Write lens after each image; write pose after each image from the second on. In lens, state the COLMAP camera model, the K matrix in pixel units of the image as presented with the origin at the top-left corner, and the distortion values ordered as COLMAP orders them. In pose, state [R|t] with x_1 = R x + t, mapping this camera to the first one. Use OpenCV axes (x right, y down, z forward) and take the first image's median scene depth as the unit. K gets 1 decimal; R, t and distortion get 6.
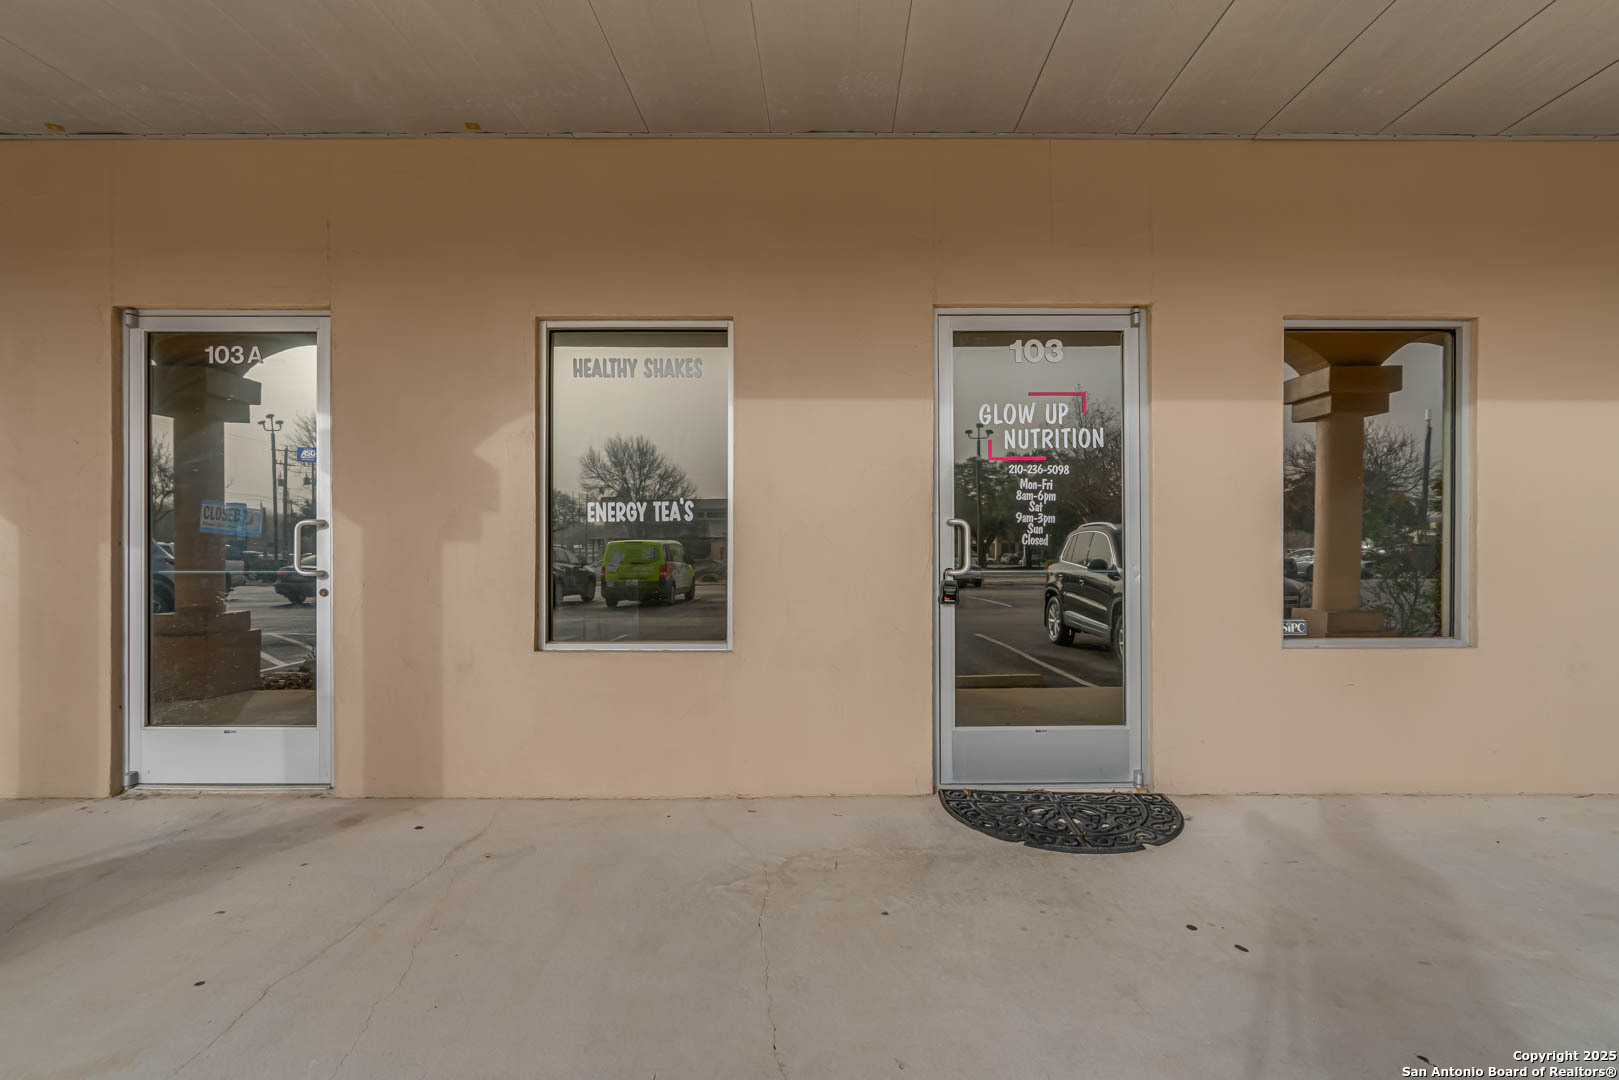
lens RADIAL K [[755.2, 0, 809.5], [0, 755.2, 540.0], [0, 0, 1]] dist [-0.006208, -0.000189]
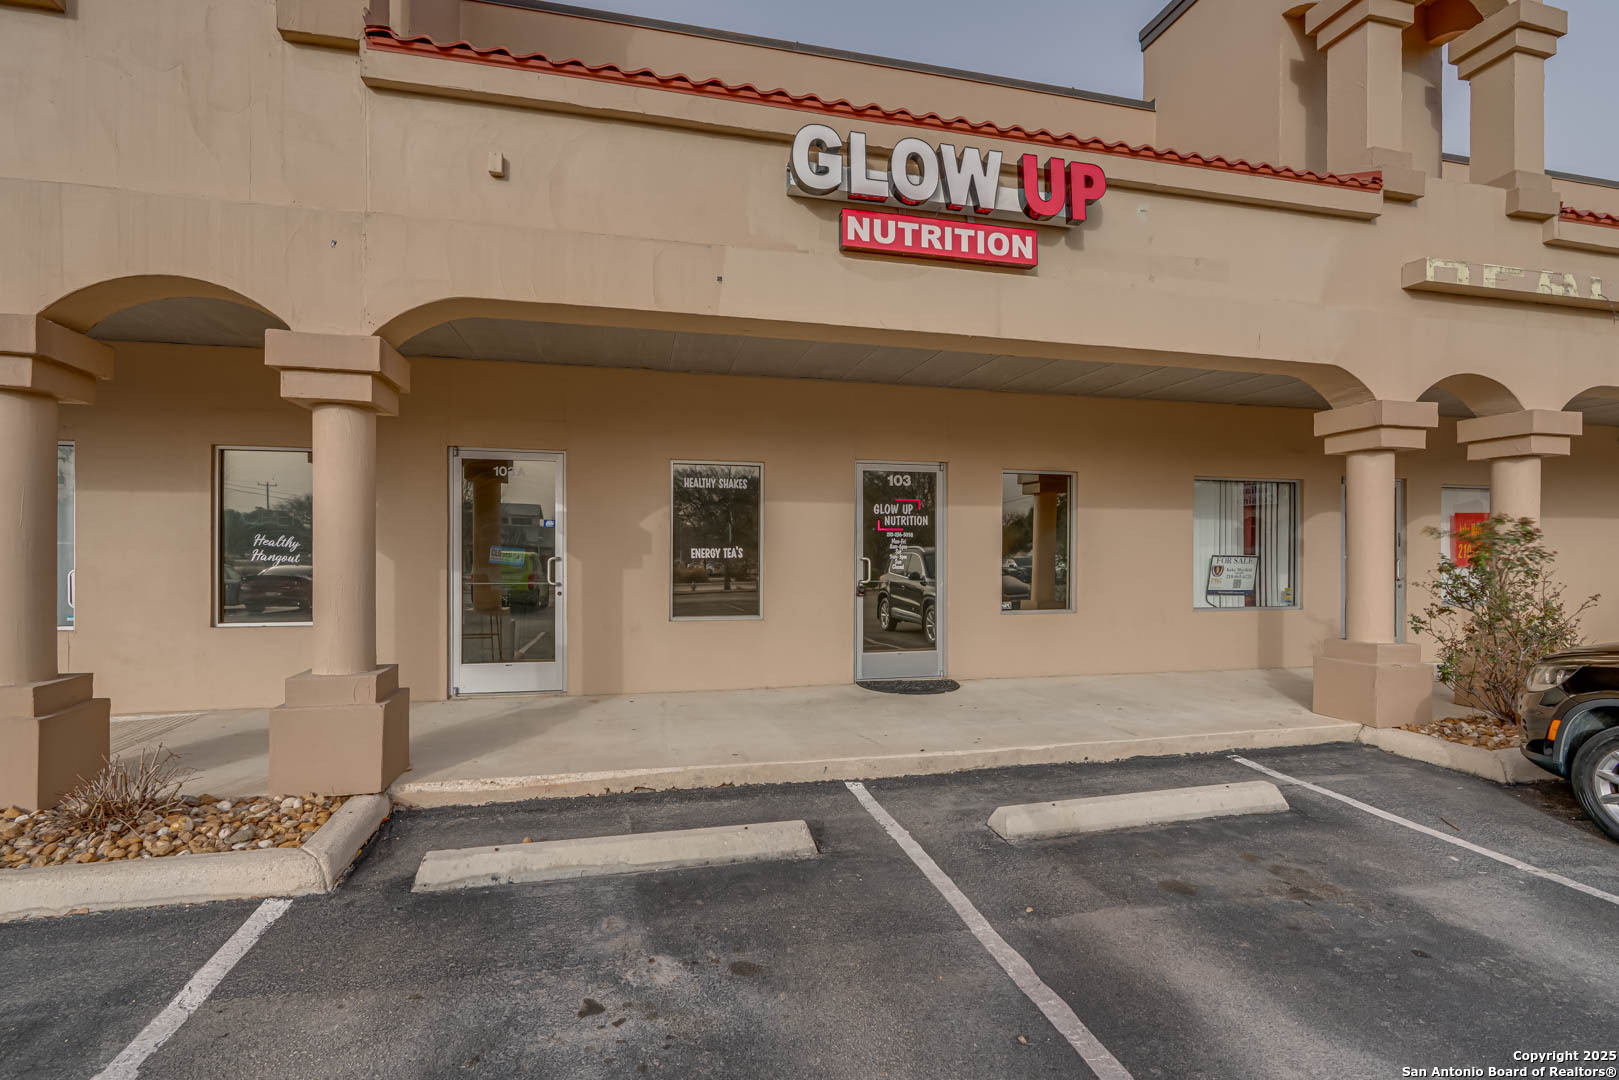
lens RADIAL K [[728.3, 0, 798.2], [0, 728.3, 540.0], [0, 0, 1]] dist [-0.001445, 0.001593]
pose [[0.974720, 0.007885, 0.223292, -0.458001], [-0.004967, 0.999895, -0.013628, -0.047769], [-0.223376, 0.012174, 0.974656, -1.000357]]
